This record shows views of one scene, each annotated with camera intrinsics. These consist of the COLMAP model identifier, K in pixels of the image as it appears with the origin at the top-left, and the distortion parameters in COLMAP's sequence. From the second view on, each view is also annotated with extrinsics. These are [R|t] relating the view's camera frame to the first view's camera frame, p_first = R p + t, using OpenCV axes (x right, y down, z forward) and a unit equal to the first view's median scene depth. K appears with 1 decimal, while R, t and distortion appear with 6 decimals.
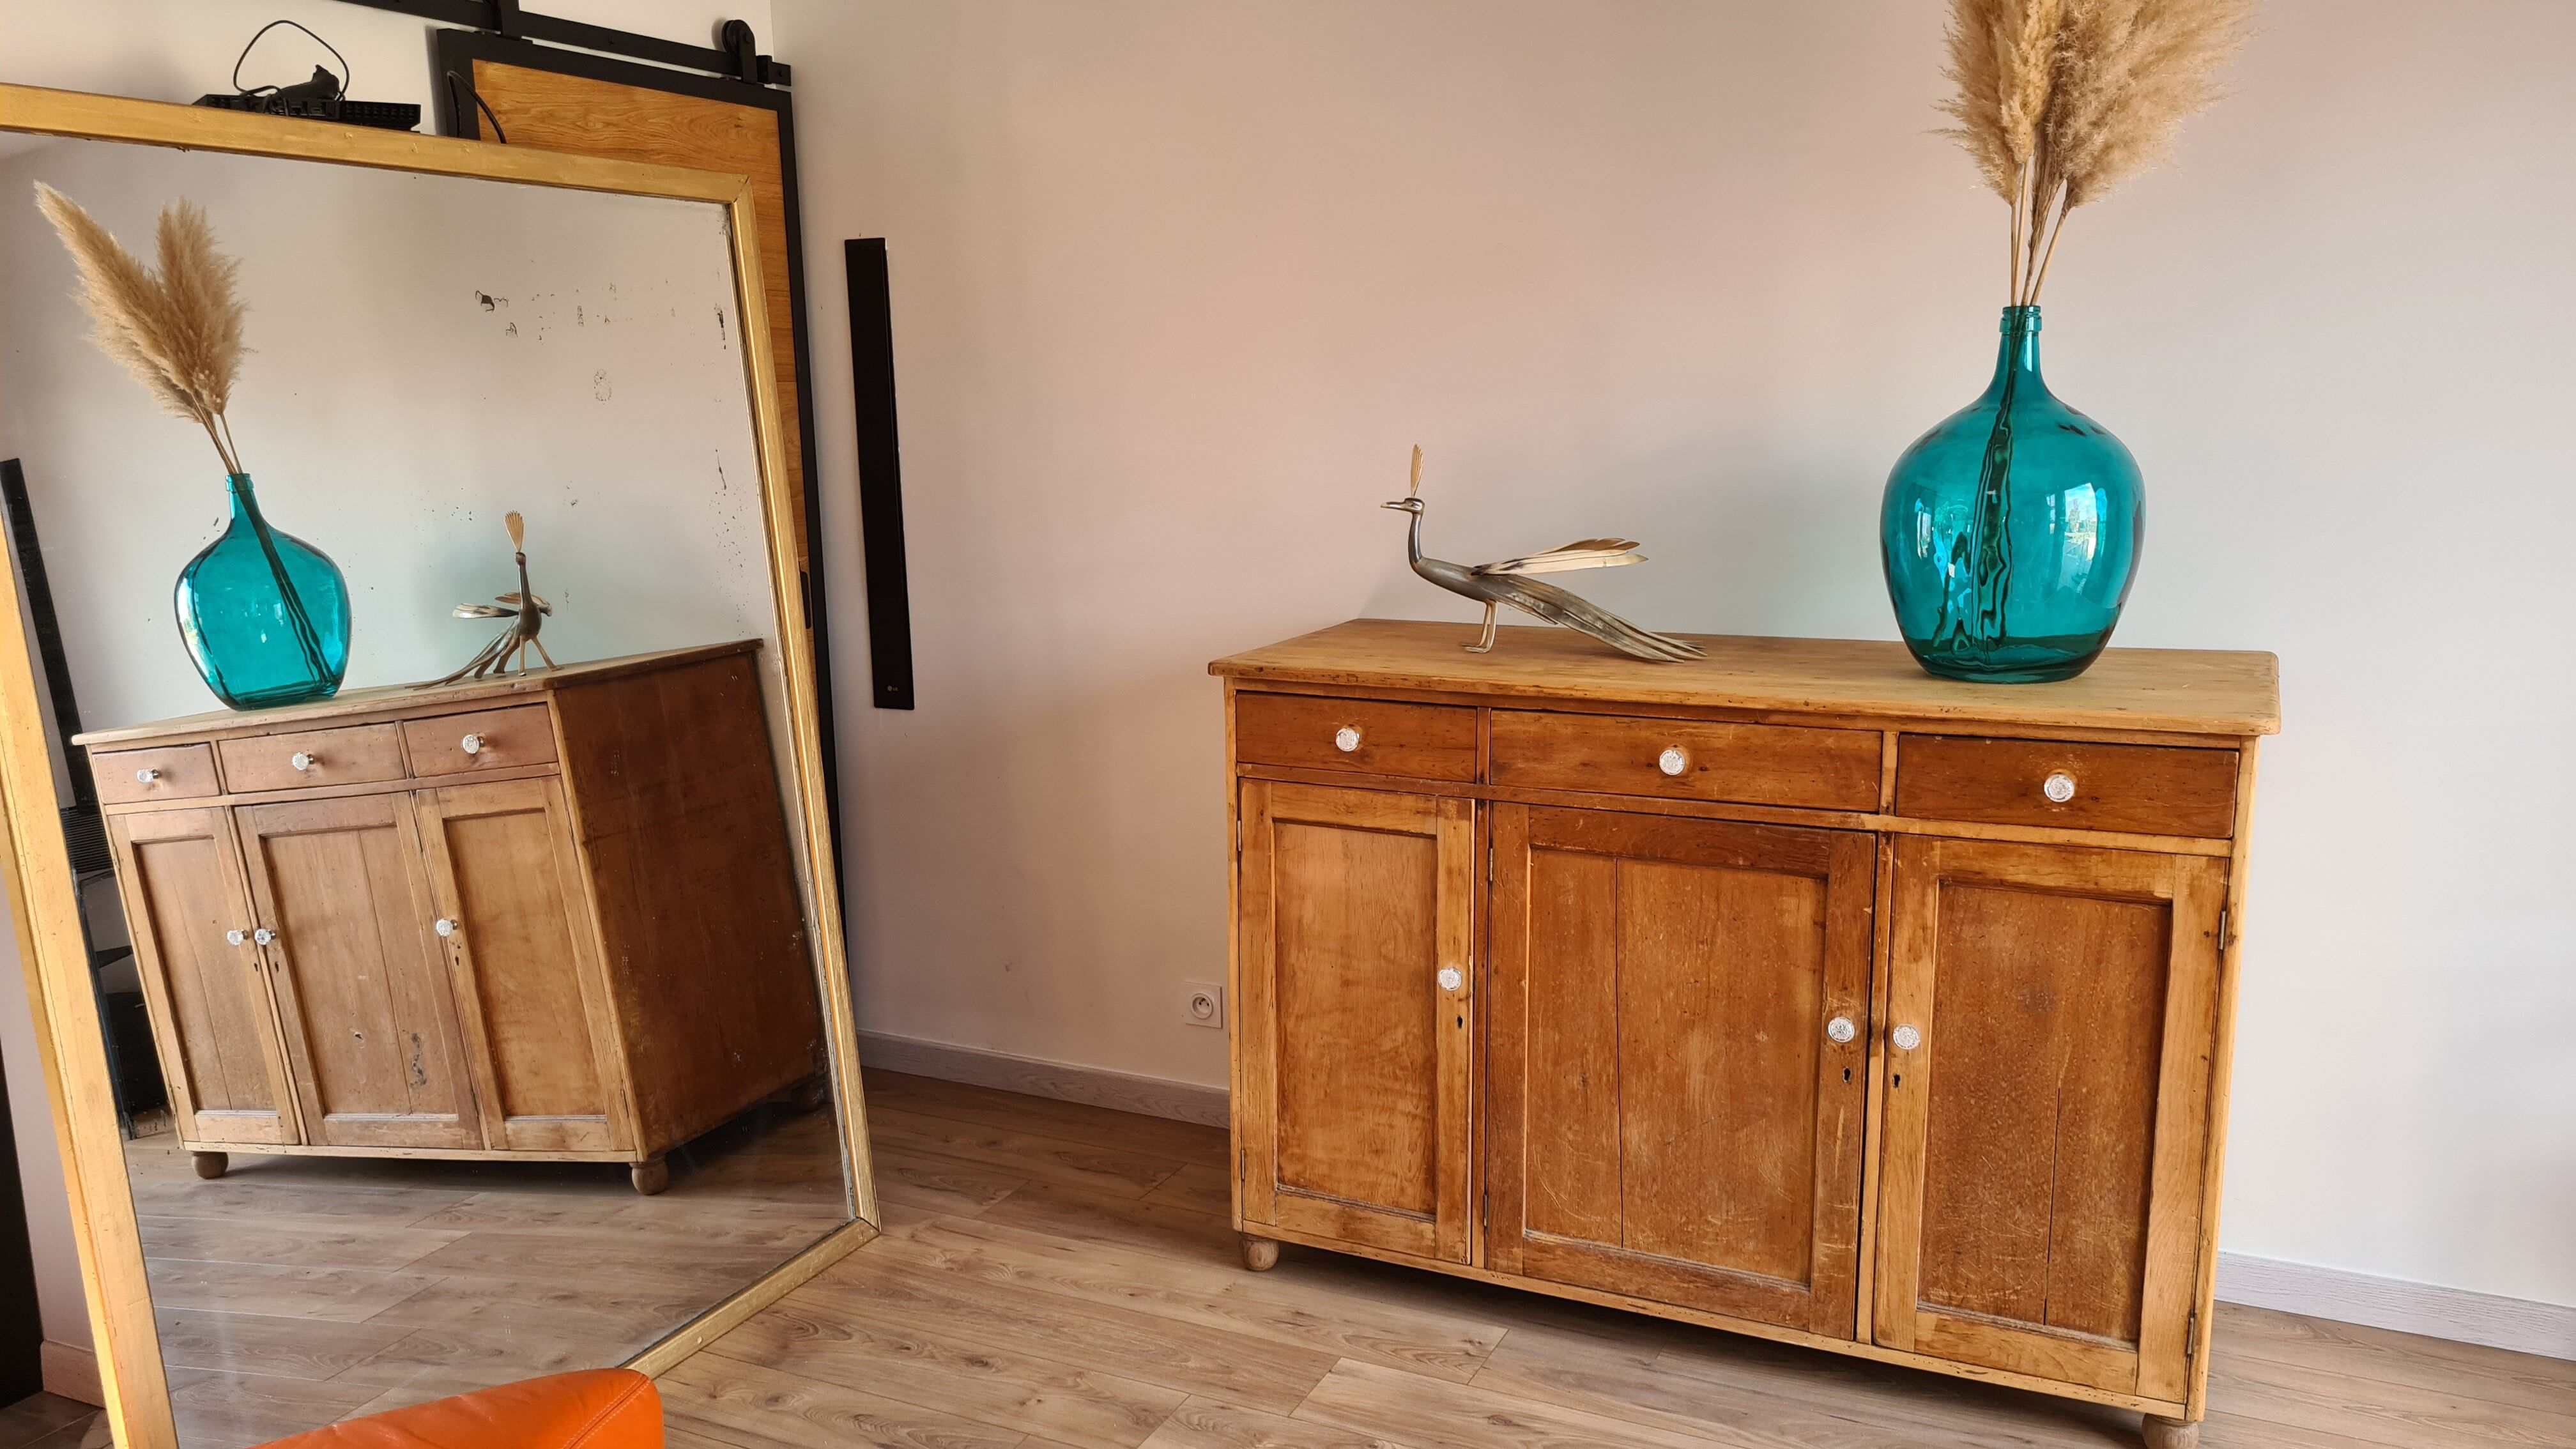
lens RADIAL K [[1934.8, 0, 1279.8], [0, 1934.8, 752.0], [0, 0, 1]] dist [0.053108, -0.041173]
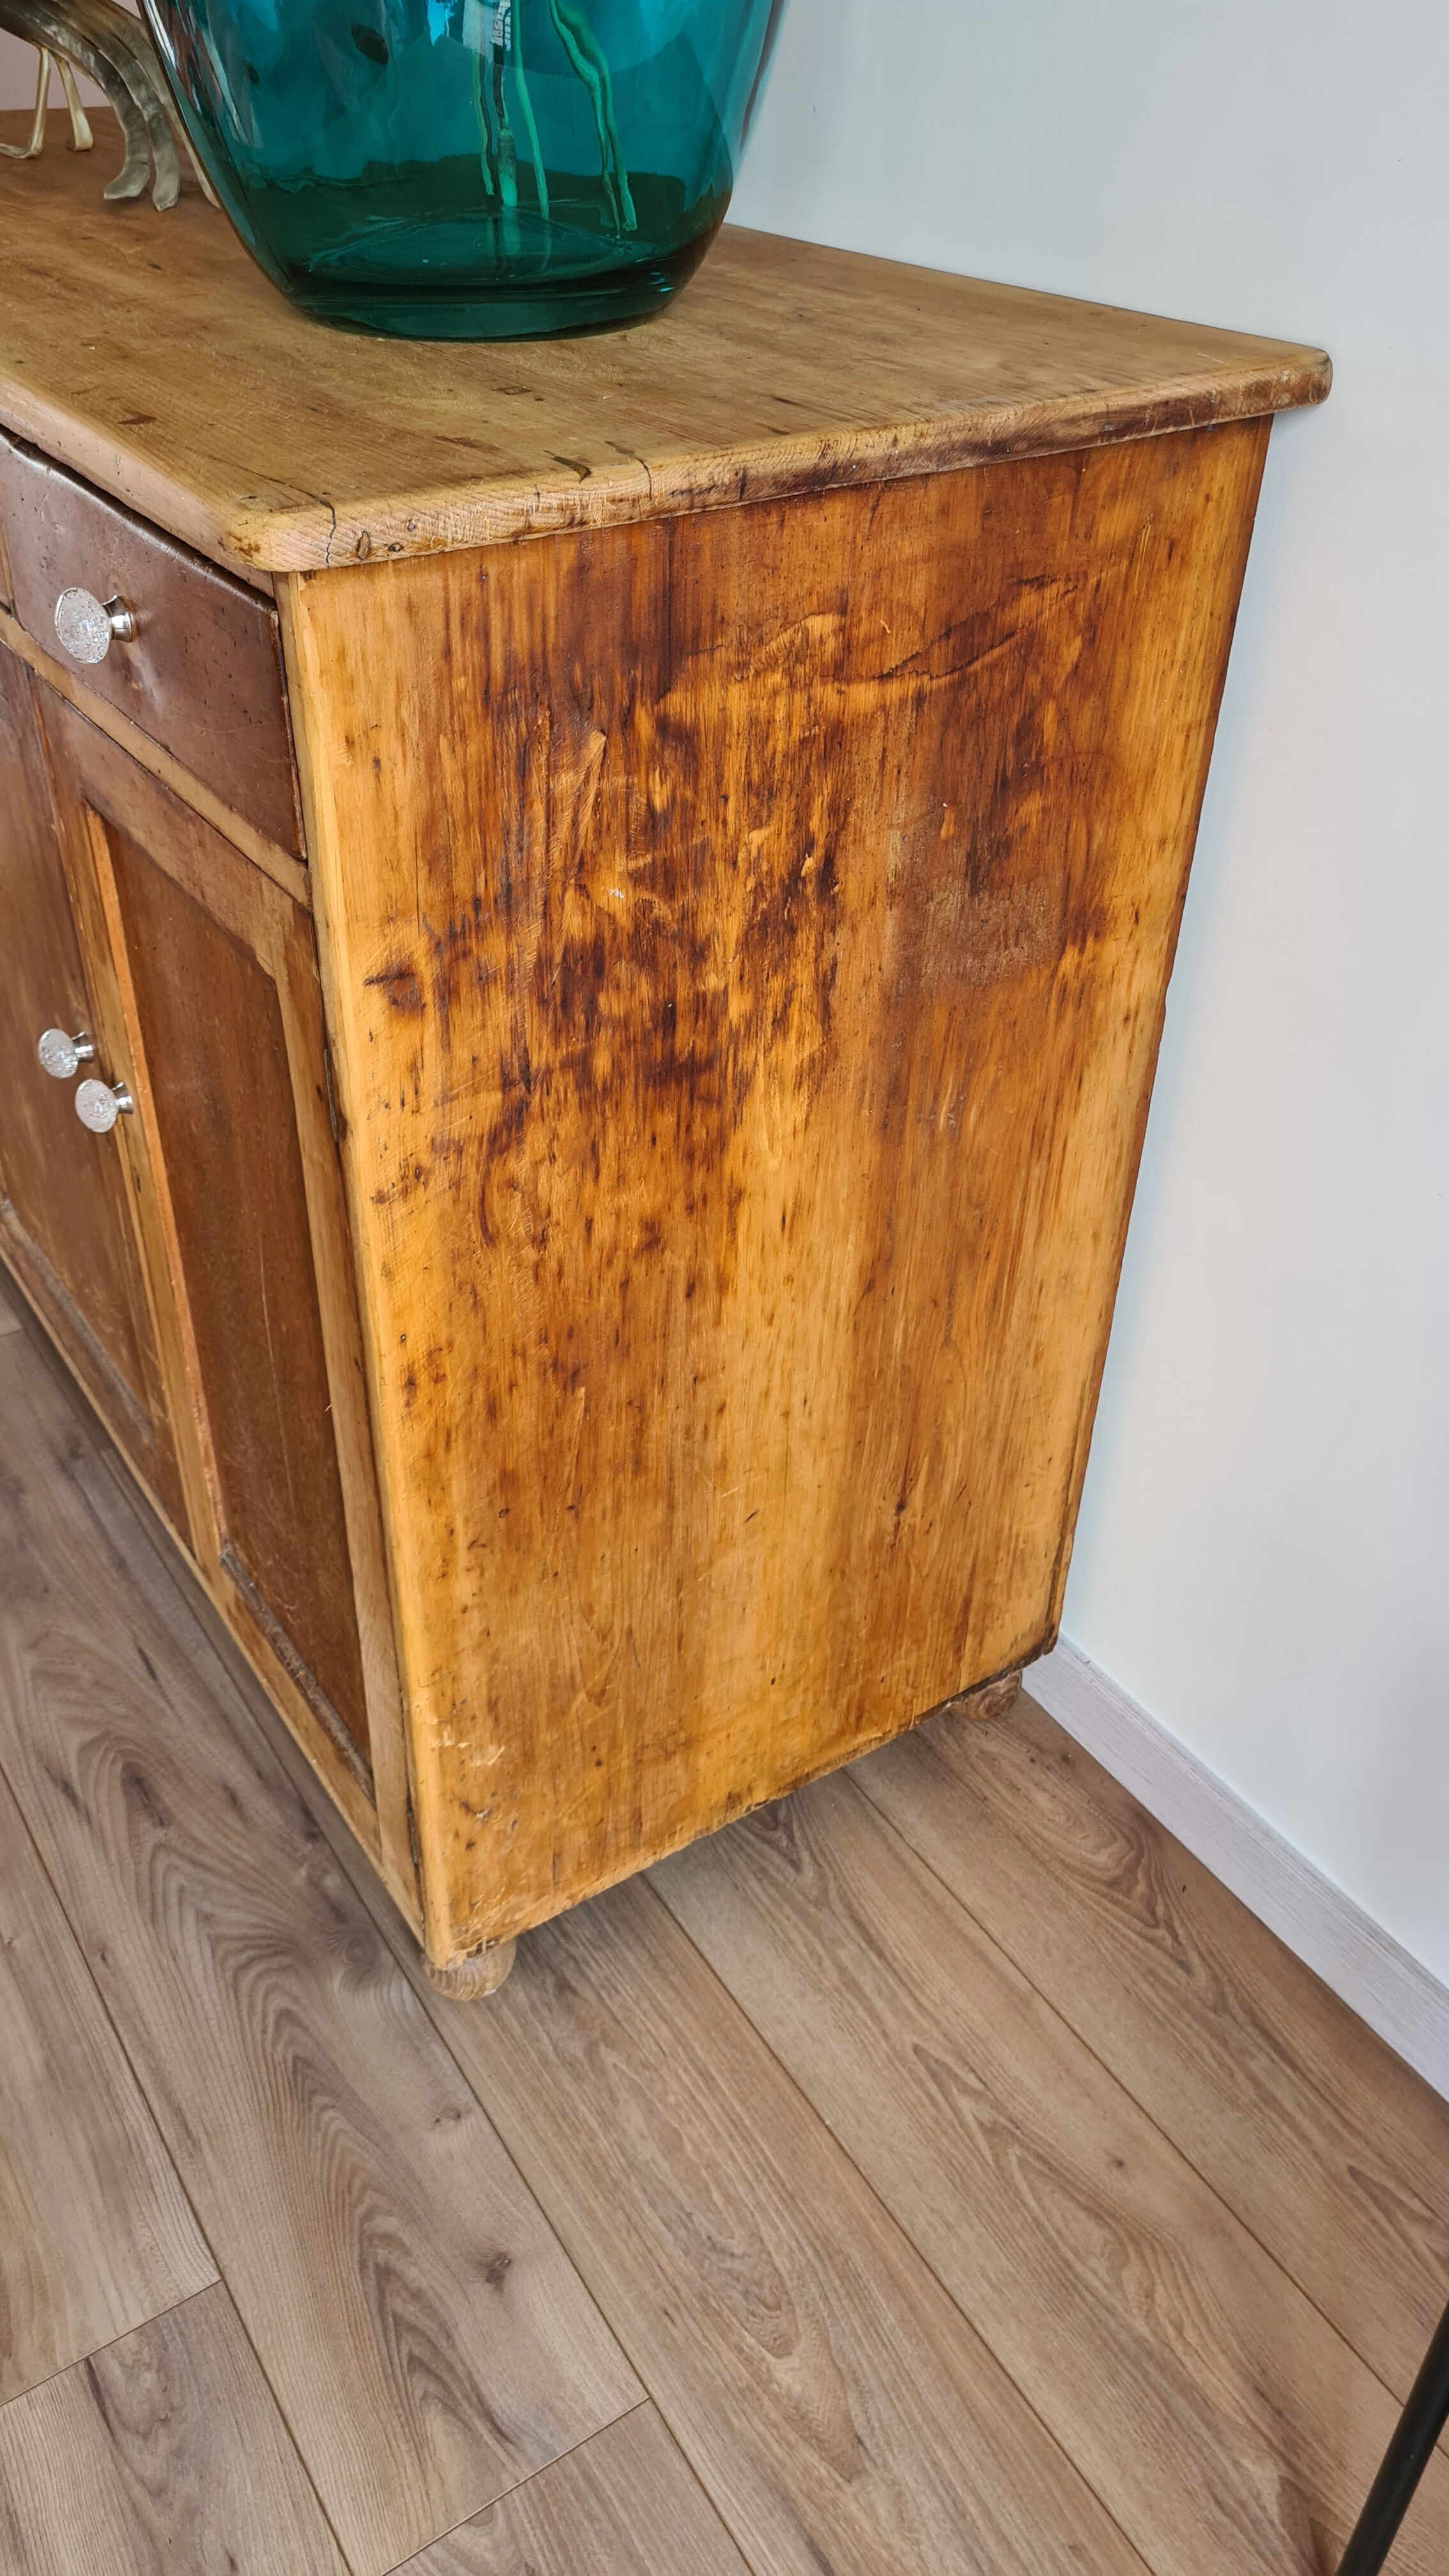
lens RADIAL K [[1934.8, 0, 702.0], [0, 1934.8, 1269.9], [0, 0, 1]] dist [0.053108, -0.041173]
pose [[0.853259, 0.323599, -0.408941, 0.615346], [-0.123285, 0.887126, 0.444756, -0.048172], [0.506705, -0.329076, 0.796843, 0.629728]]
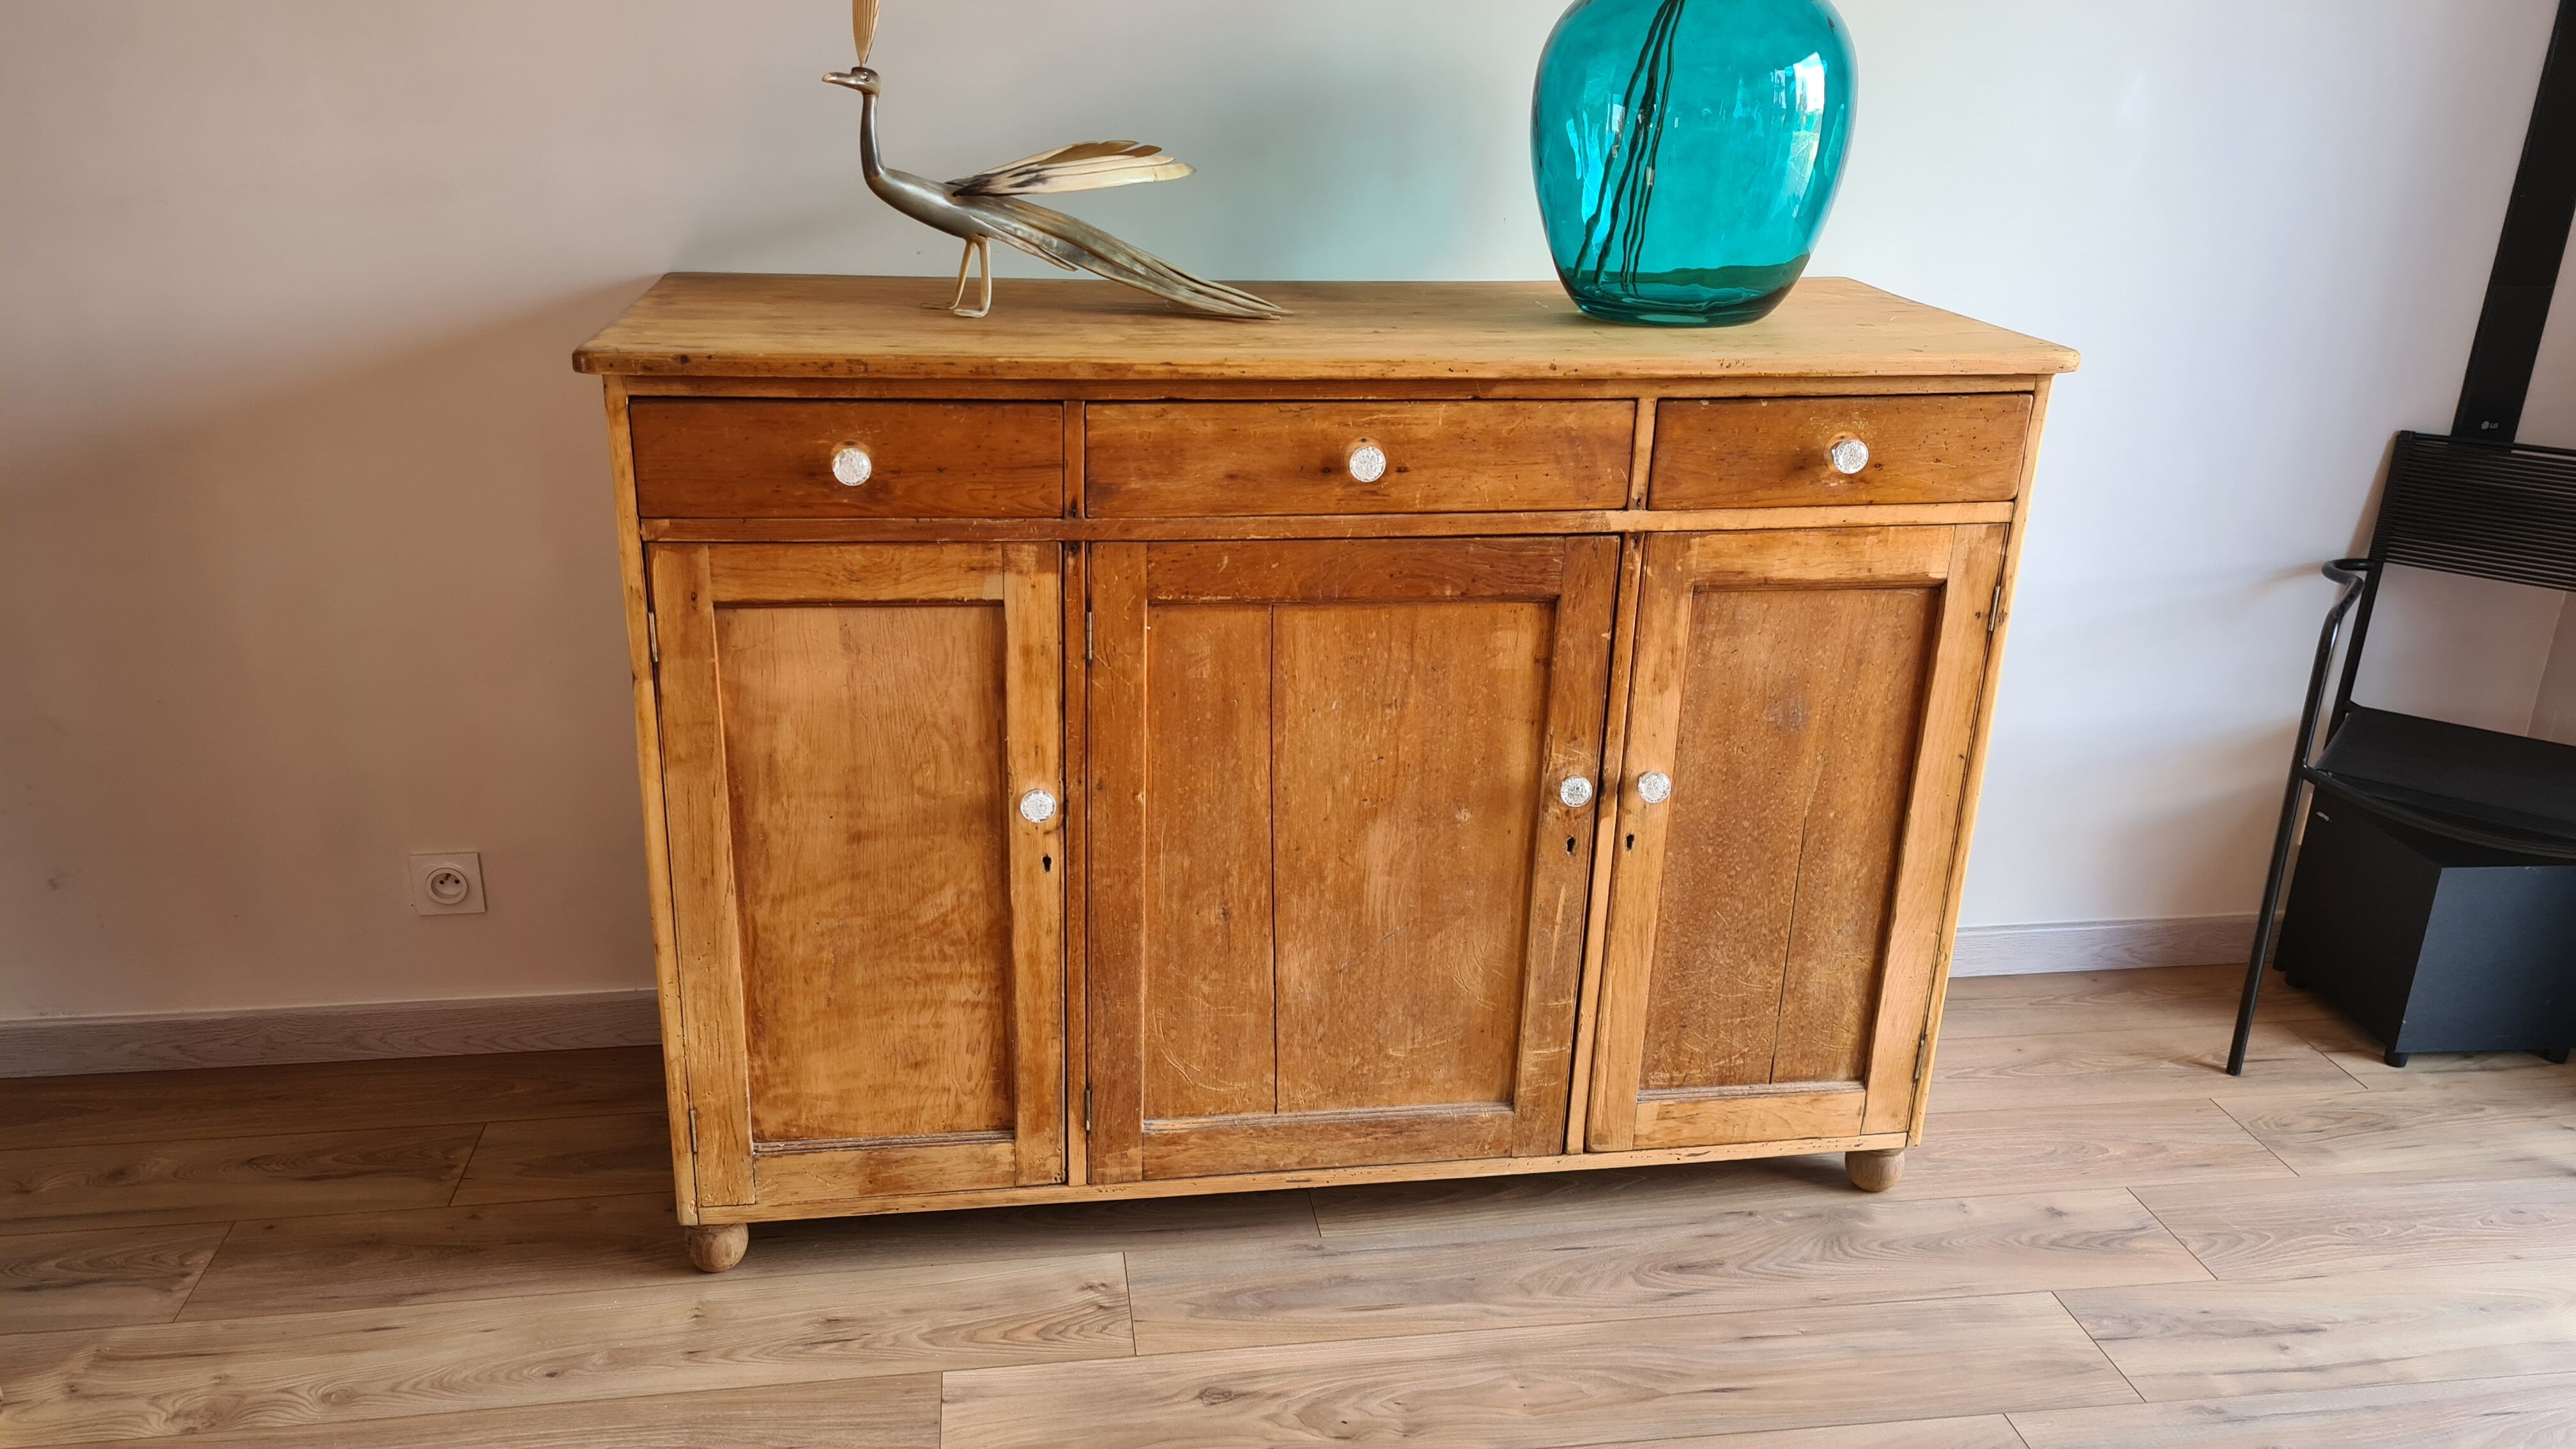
lens RADIAL K [[1934.8, 0, 1280.4], [0, 1934.8, 748.7], [0, 0, 1]] dist [0.053108, -0.041173]
pose [[0.823826, -0.163139, 0.542860, -0.214073], [0.068809, 0.979389, 0.189902, -0.027739], [-0.562651, -0.119093, 0.818071, 0.409434]]
